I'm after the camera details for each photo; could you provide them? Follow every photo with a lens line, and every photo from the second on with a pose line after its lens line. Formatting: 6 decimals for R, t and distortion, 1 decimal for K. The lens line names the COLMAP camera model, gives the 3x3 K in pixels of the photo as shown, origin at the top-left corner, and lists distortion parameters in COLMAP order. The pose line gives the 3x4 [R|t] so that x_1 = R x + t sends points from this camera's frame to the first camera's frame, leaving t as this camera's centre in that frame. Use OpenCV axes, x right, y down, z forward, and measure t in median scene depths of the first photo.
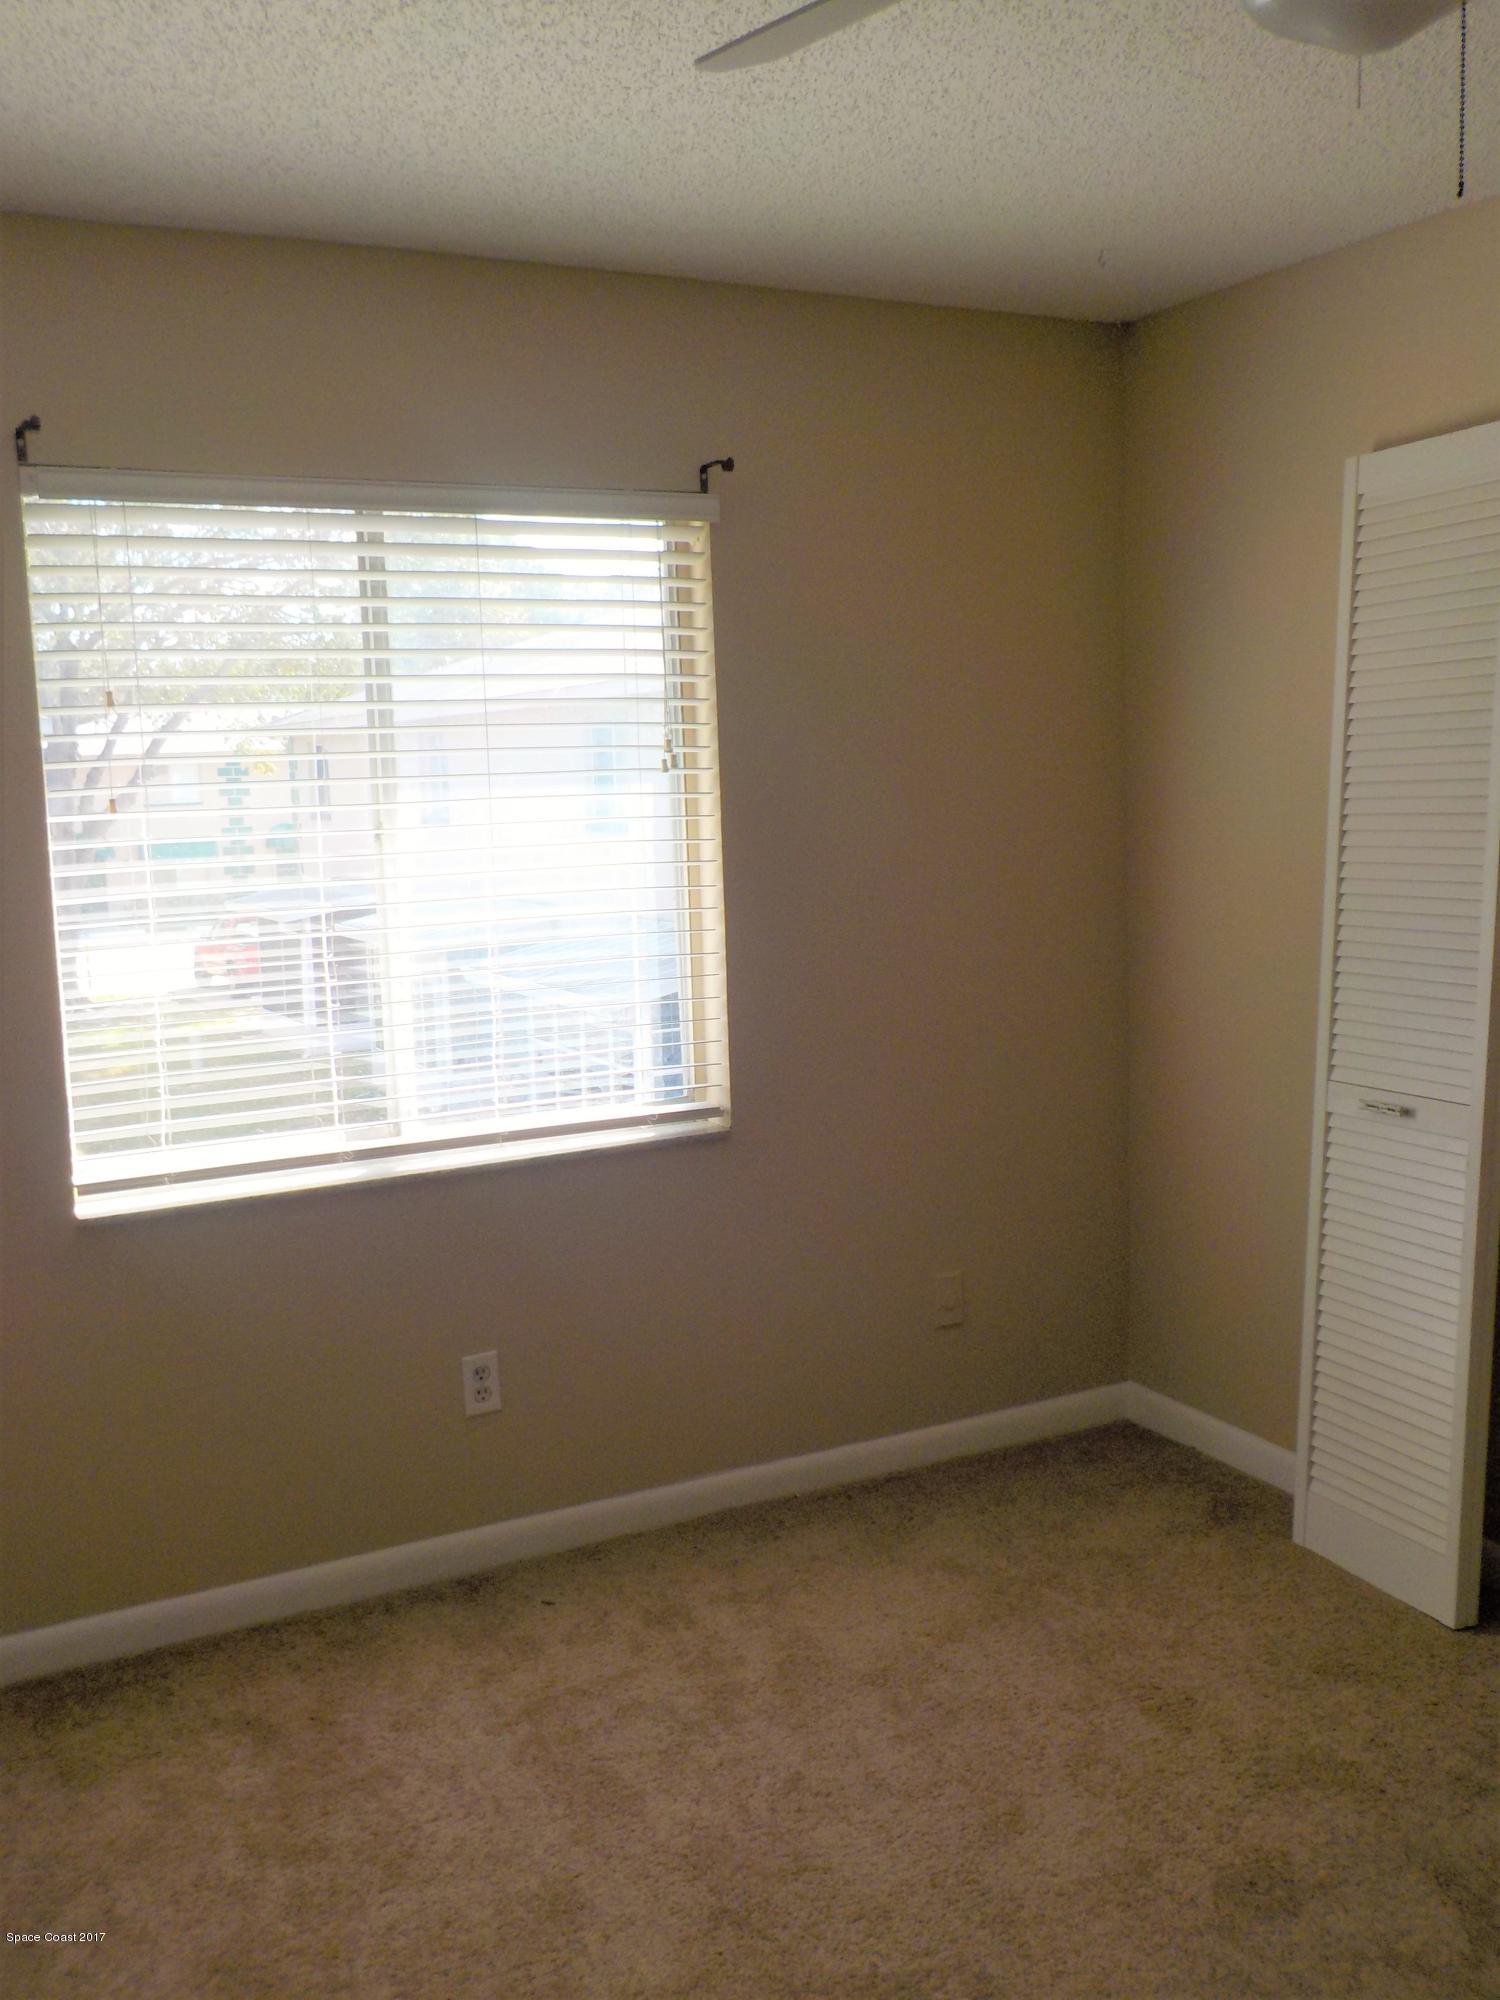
lens RADIAL K [[1799.1, 0, 685.8], [0, 1799.1, 994.1], [0, 0, 1]] dist [-0.001053, -0.009704]
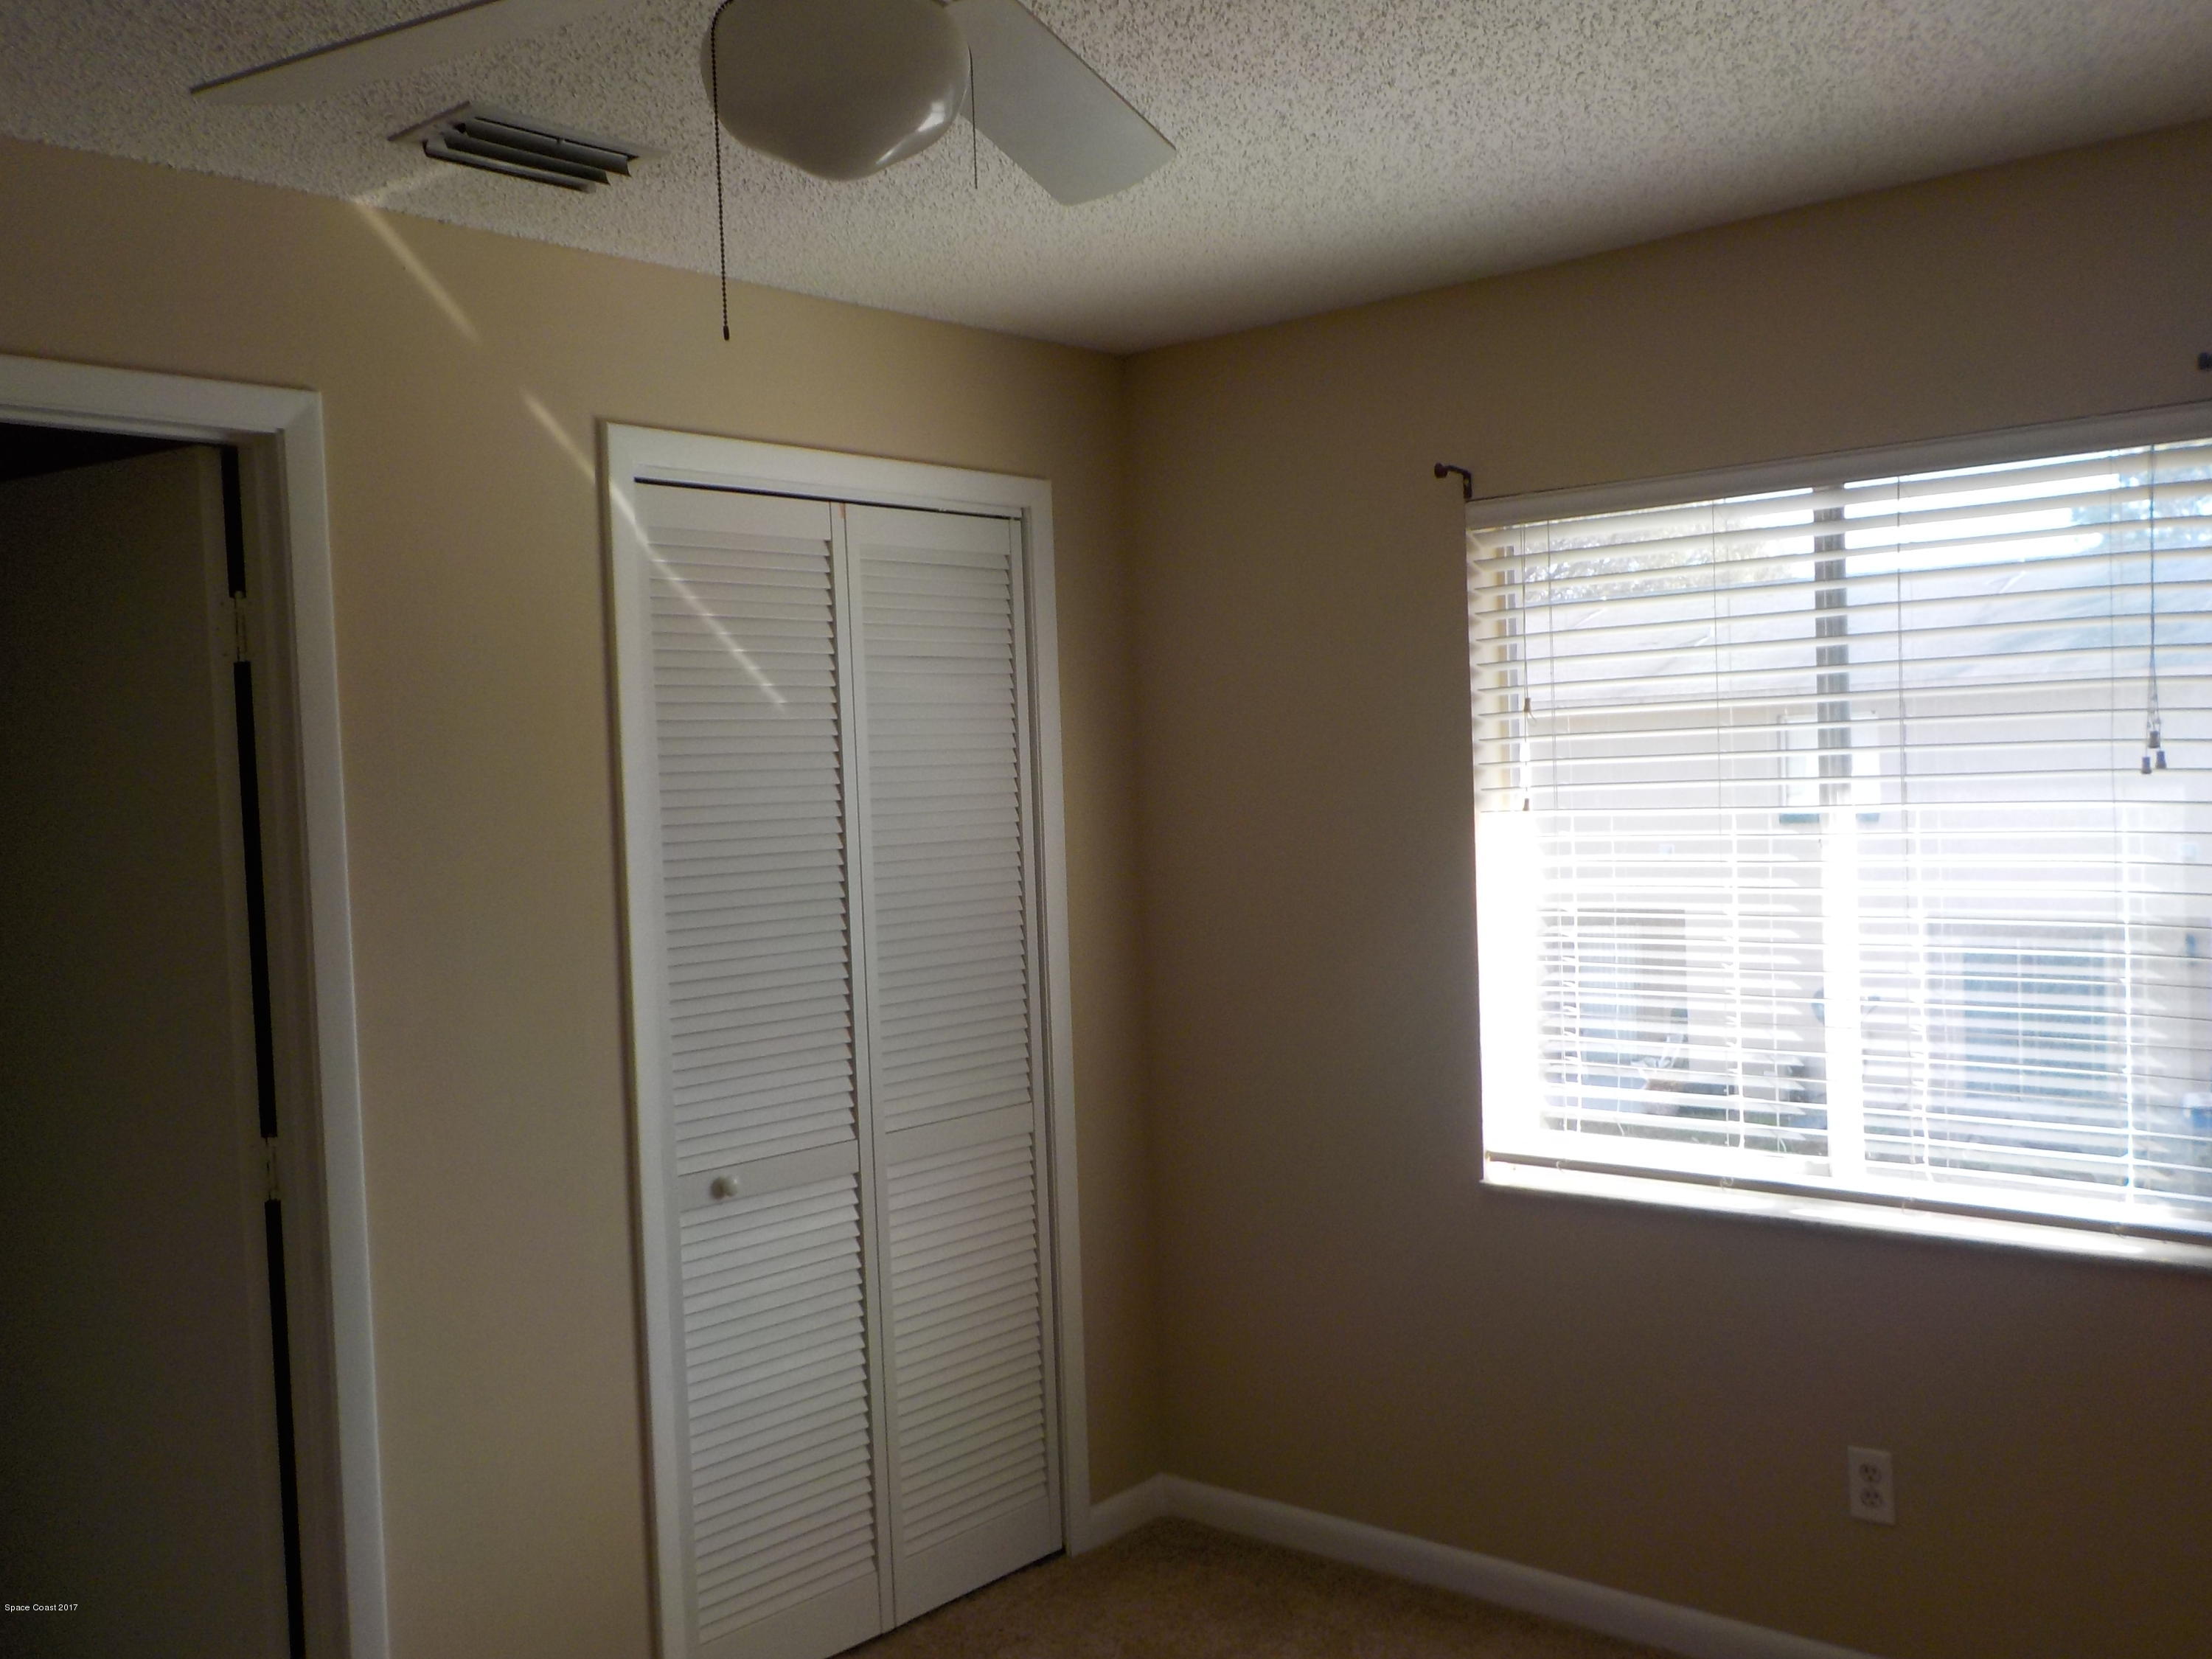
lens RADIAL K [[1989.8, 0, 1117.3], [0, 1989.8, 861.6], [0, 0, 1]] dist [-0.001053, -0.009704]
pose [[0.384736, 0.055153, -0.921378, 0.622447], [-0.094202, 0.995347, 0.020245, -0.065608], [0.918207, 0.079007, 0.388141, 0.292775]]
